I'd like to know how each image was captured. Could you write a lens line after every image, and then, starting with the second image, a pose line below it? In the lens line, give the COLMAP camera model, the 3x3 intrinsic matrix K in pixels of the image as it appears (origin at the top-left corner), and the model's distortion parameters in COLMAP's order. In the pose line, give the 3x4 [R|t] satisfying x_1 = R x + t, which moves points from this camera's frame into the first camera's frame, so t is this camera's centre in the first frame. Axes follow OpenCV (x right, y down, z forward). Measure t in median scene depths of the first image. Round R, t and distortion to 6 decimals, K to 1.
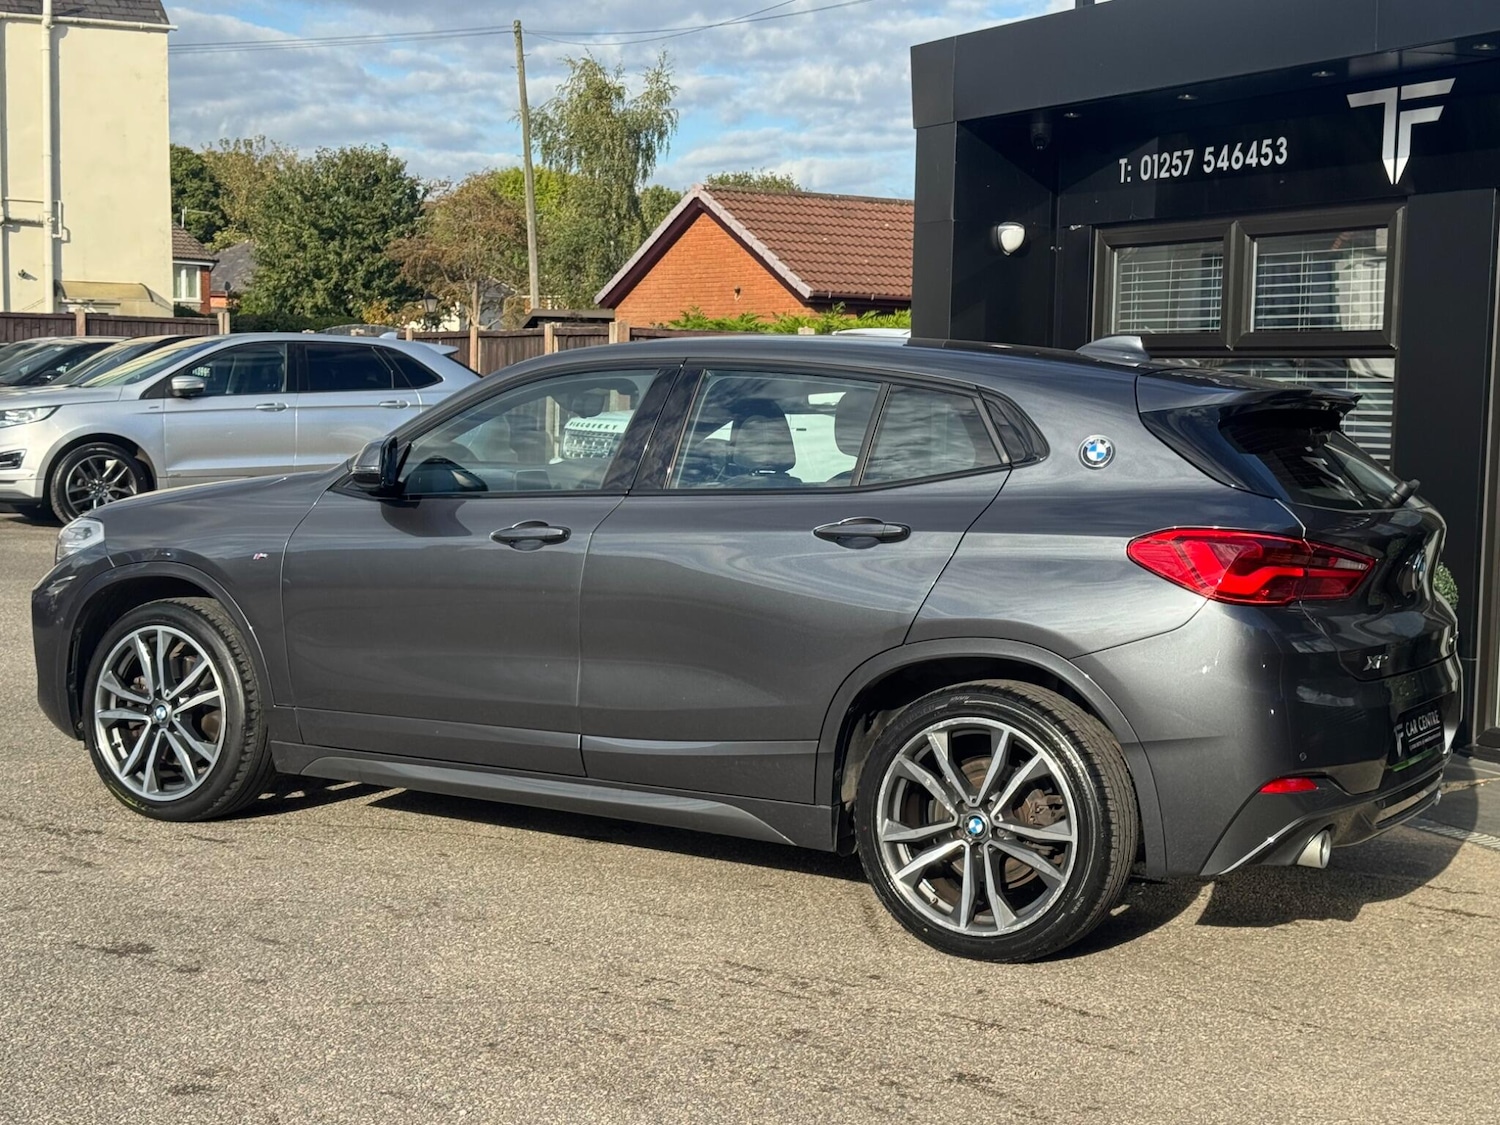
lens RADIAL K [[2178.7, 0, 739.1], [0, 2178.7, 563.8], [0, 0, 1]] dist [0.191779, -0.371977]
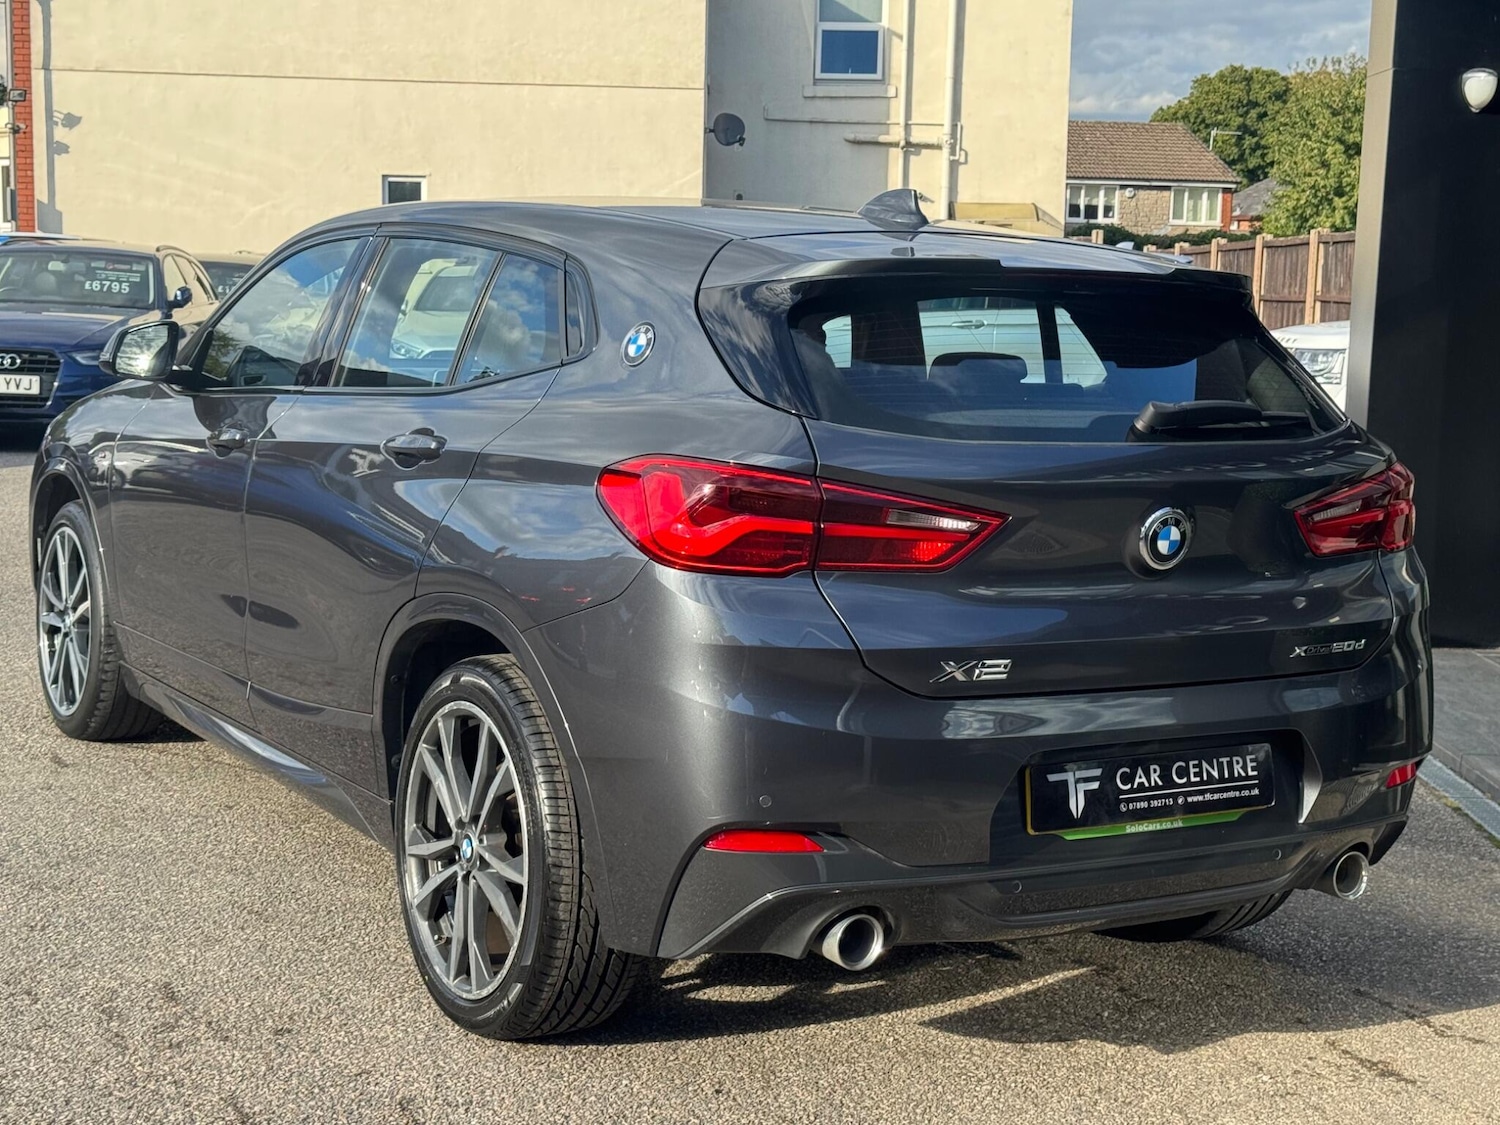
lens RADIAL K [[2178.7, 0, 739.1], [0, 2178.7, 563.8], [0, 0, 1]] dist [0.191779, -0.371977]
pose [[0.882277, 0.061039, -0.466756, 0.323147], [-0.045859, 0.997986, 0.043826, -0.007883], [0.468491, -0.017262, 0.883299, 0.238433]]
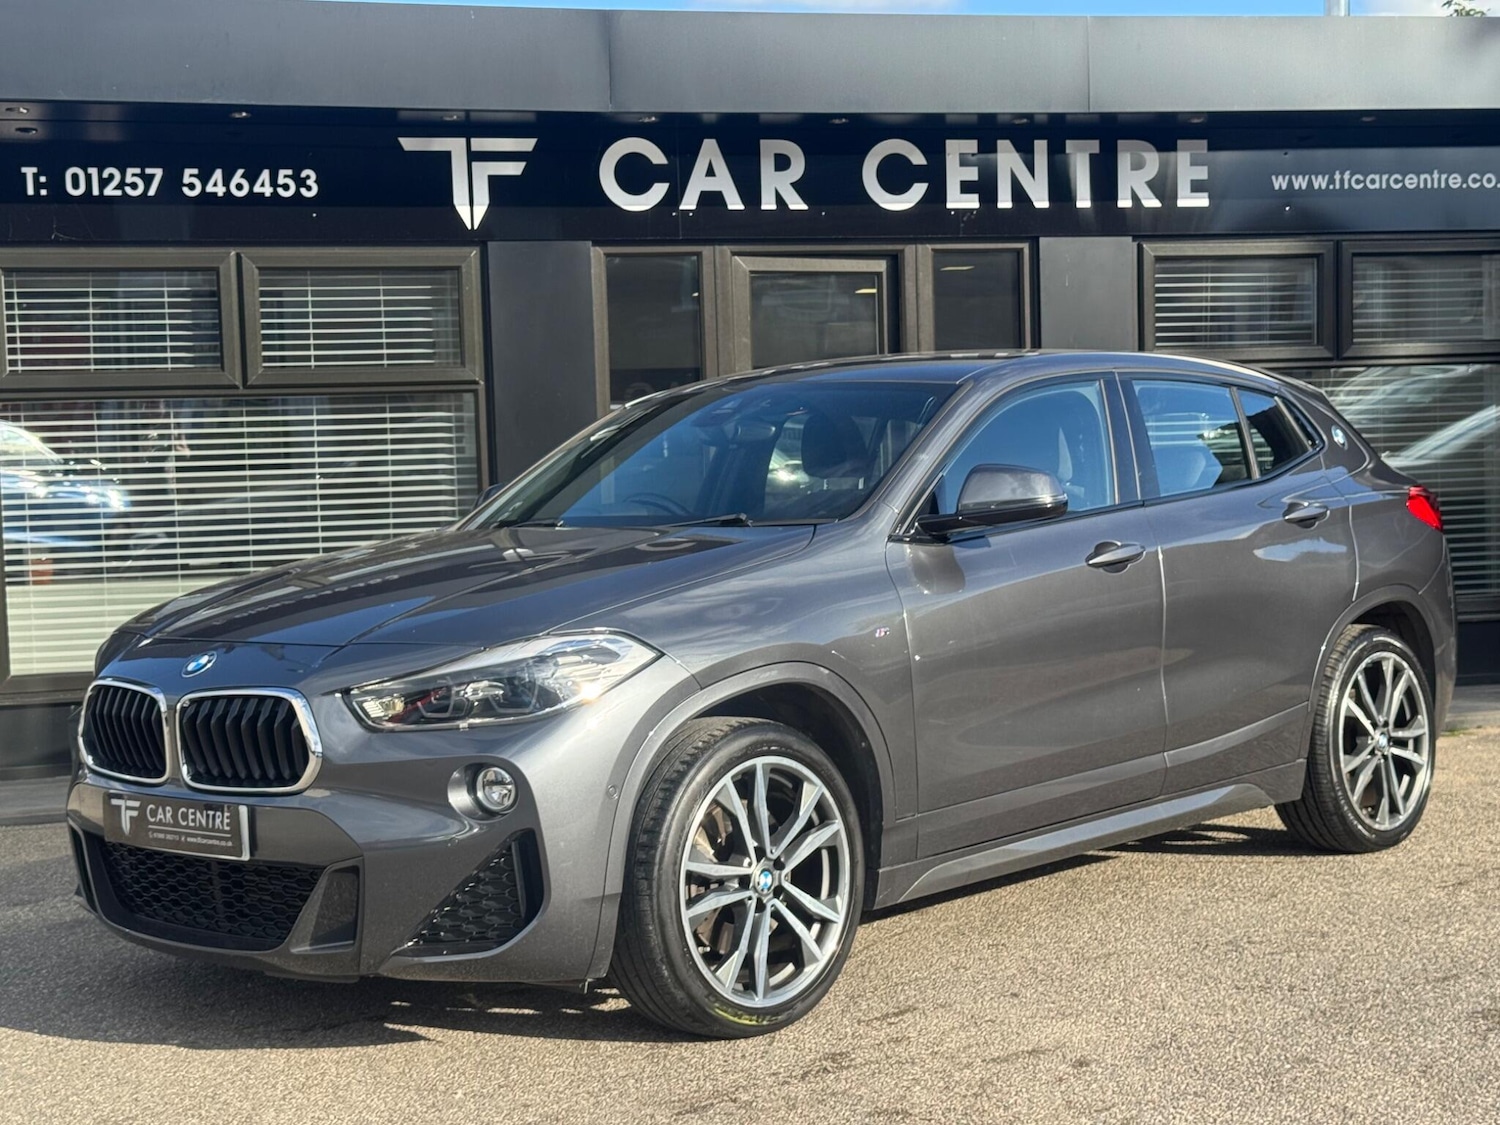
lens RADIAL K [[2223.0, 0, 750.0], [0, 2223.0, 562.5], [0, 0, 1]] dist [0.169252, -0.287037]
pose [[0.224213, -0.082306, 0.971058, -0.728682], [0.118930, 0.991290, 0.056560, -0.057075], [-0.967256, 0.102806, 0.232049, 0.635076]]
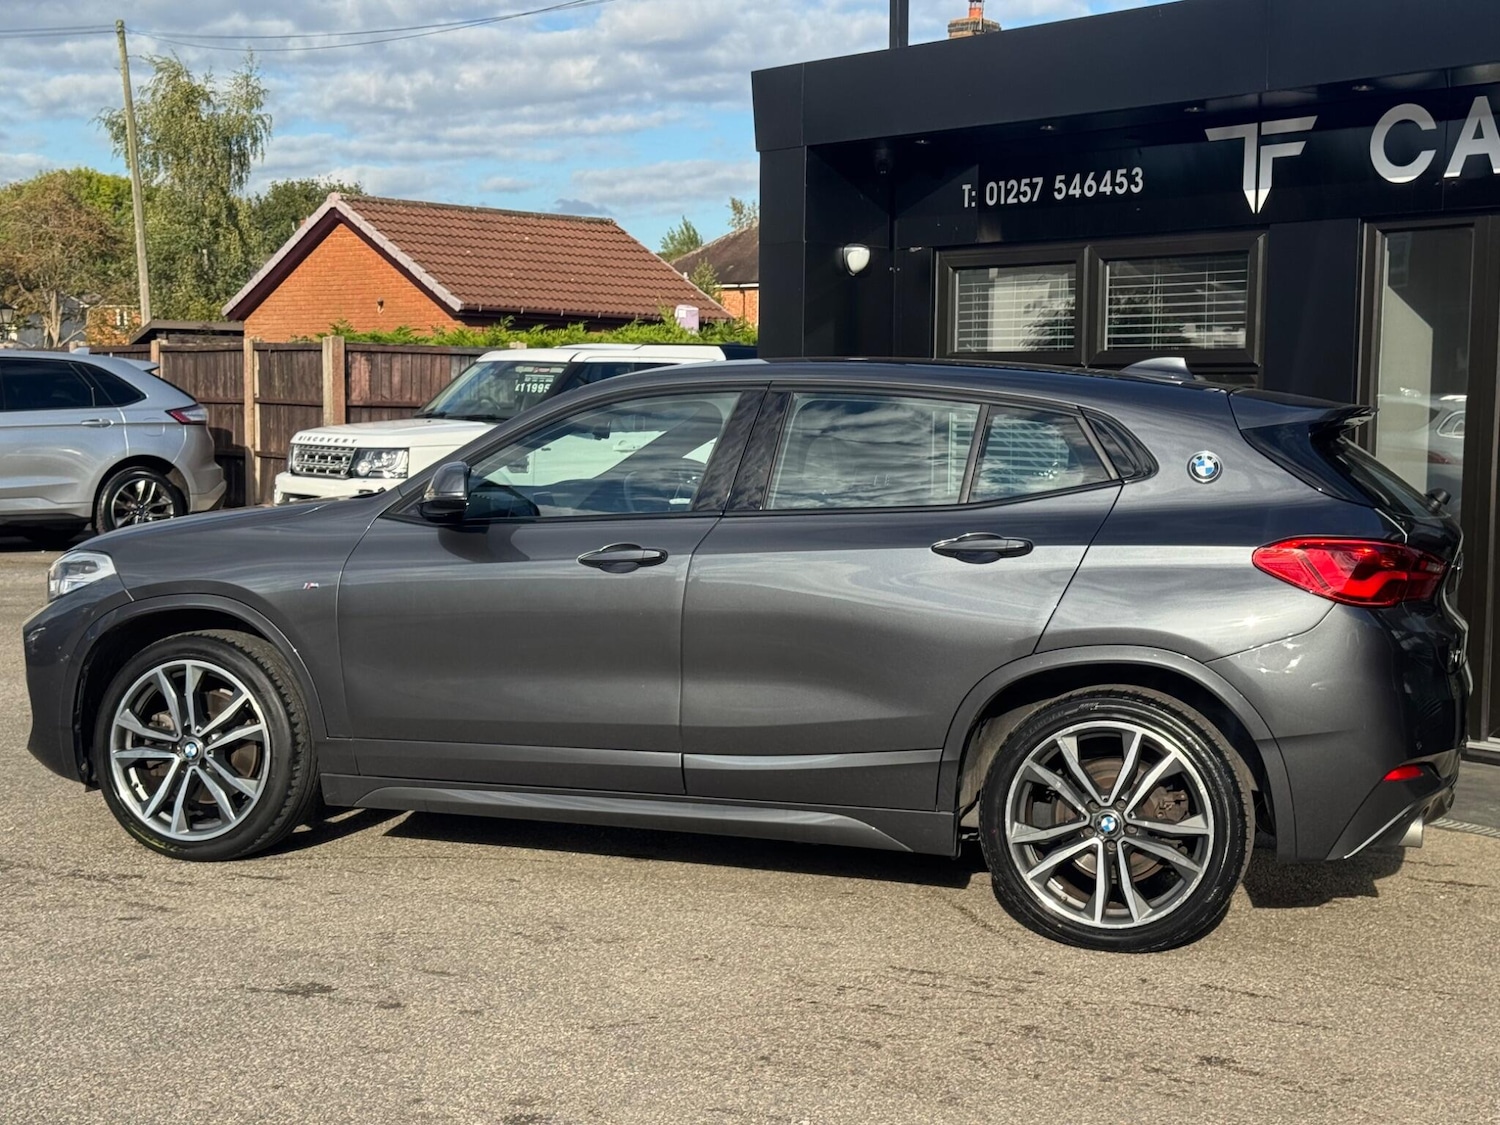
lens RADIAL K [[2186.9, 0, 750.0], [0, 2186.9, 562.5], [0, 0, 1]] dist [0.189060, -0.363428]
pose [[0.979030, -0.023551, 0.202349, -0.165881], [0.024789, 0.999686, -0.003586, -0.003920], [-0.202201, 0.008527, 0.979307, -0.001704]]
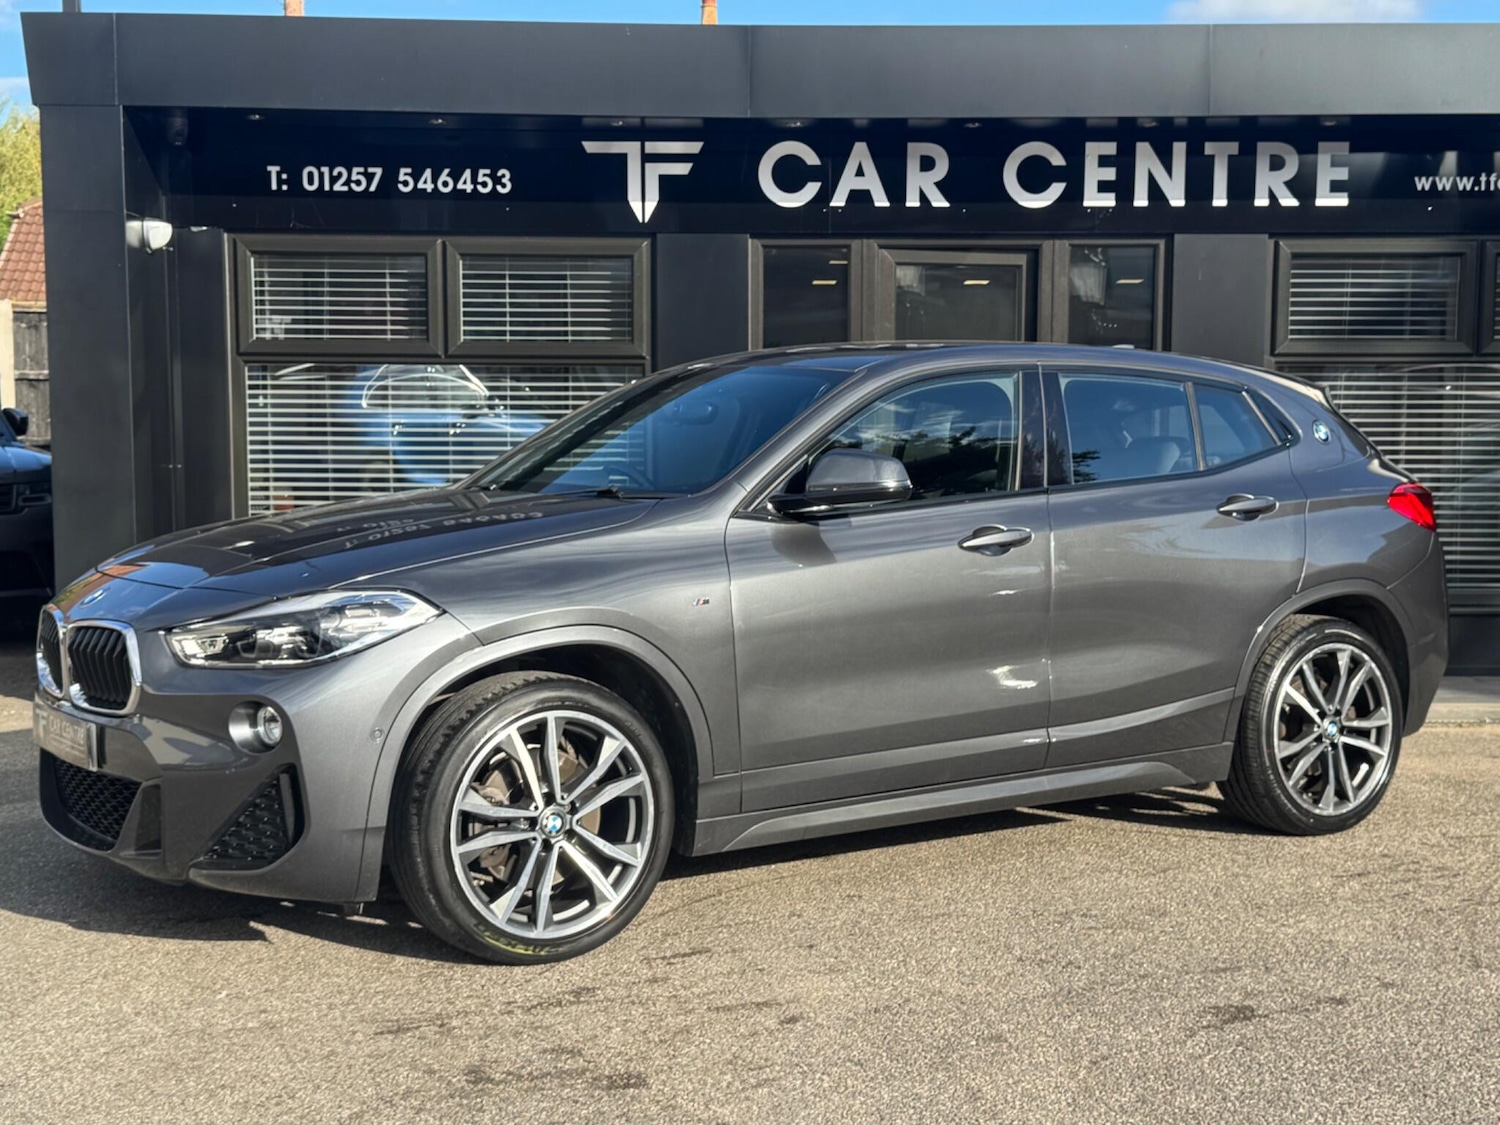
lens RADIAL K [[1902.9, 0, 750.0], [0, 1902.9, 562.5], [0, 0, 1]] dist [0.199583, -0.468774]
pose [[0.439906, -0.091798, 0.893340, -0.630693], [0.084472, 0.994581, 0.060605, -0.044423], [-0.894062, 0.048802, 0.445277, 0.487375]]
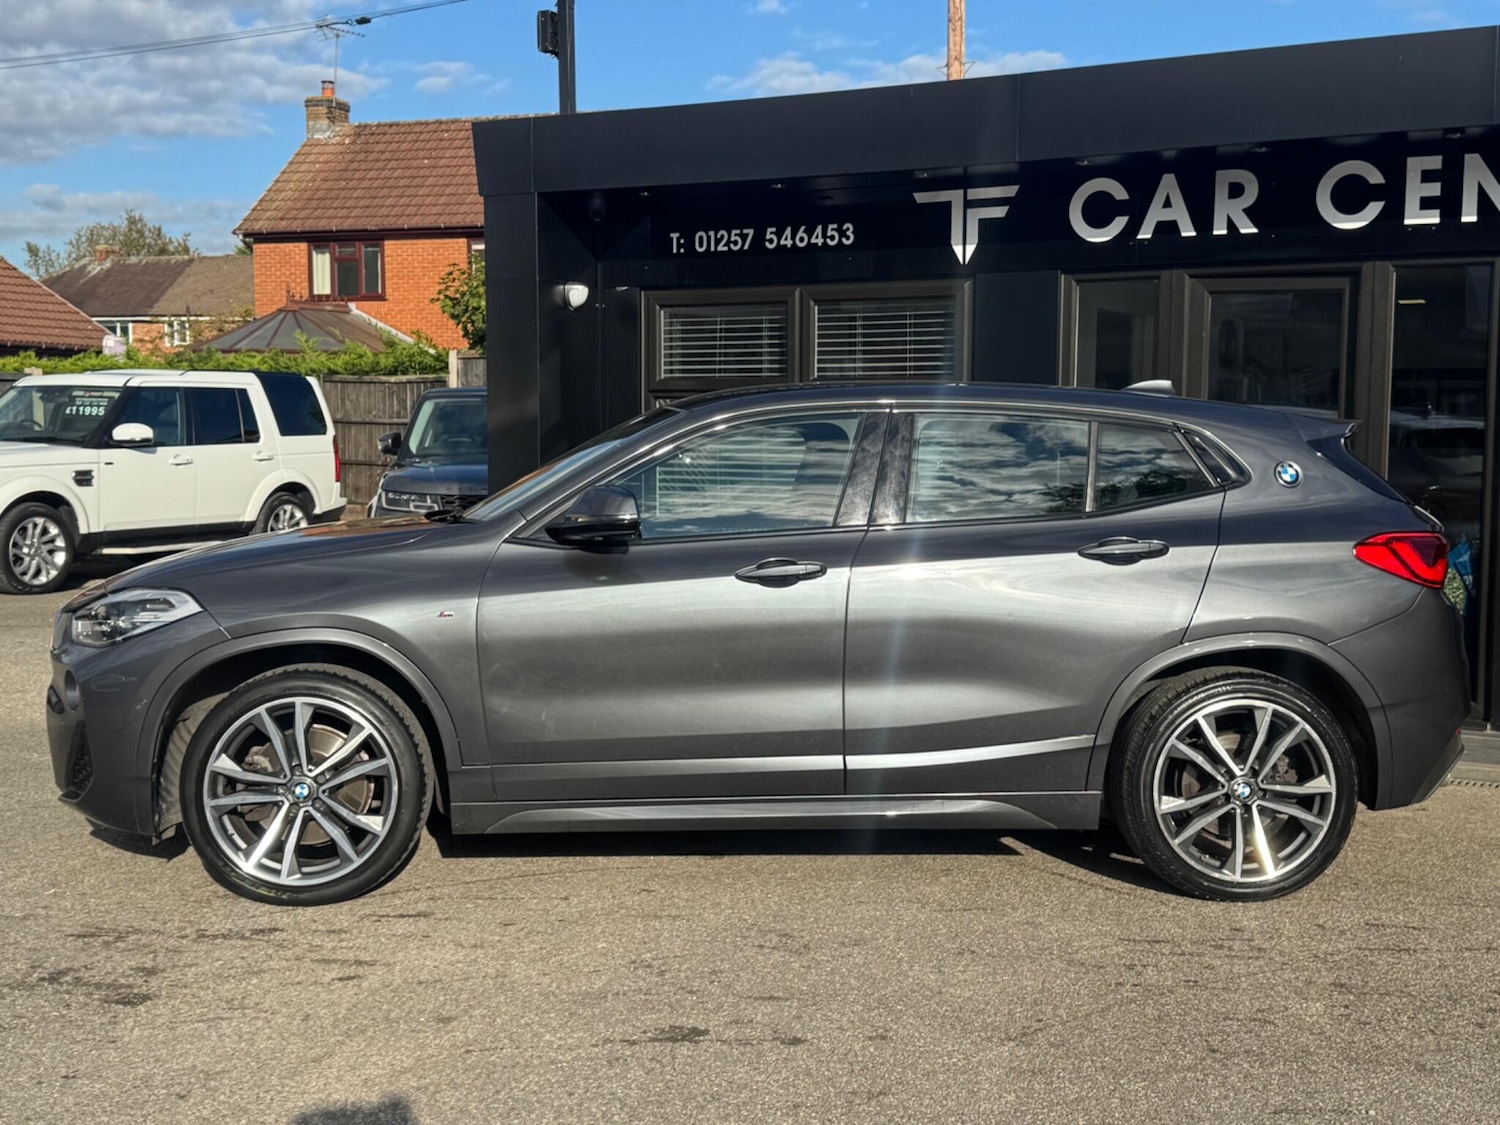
lens RADIAL K [[1748.7, 0, 751.6], [0, 1748.7, 567.4], [0, 0, 1]] dist [0.209868, -0.506504]
pose [[0.828947, -0.062744, 0.555796, -0.394052], [0.060329, 0.997921, 0.022678, -0.024290], [-0.556064, 0.014731, 0.831009, 0.209172]]
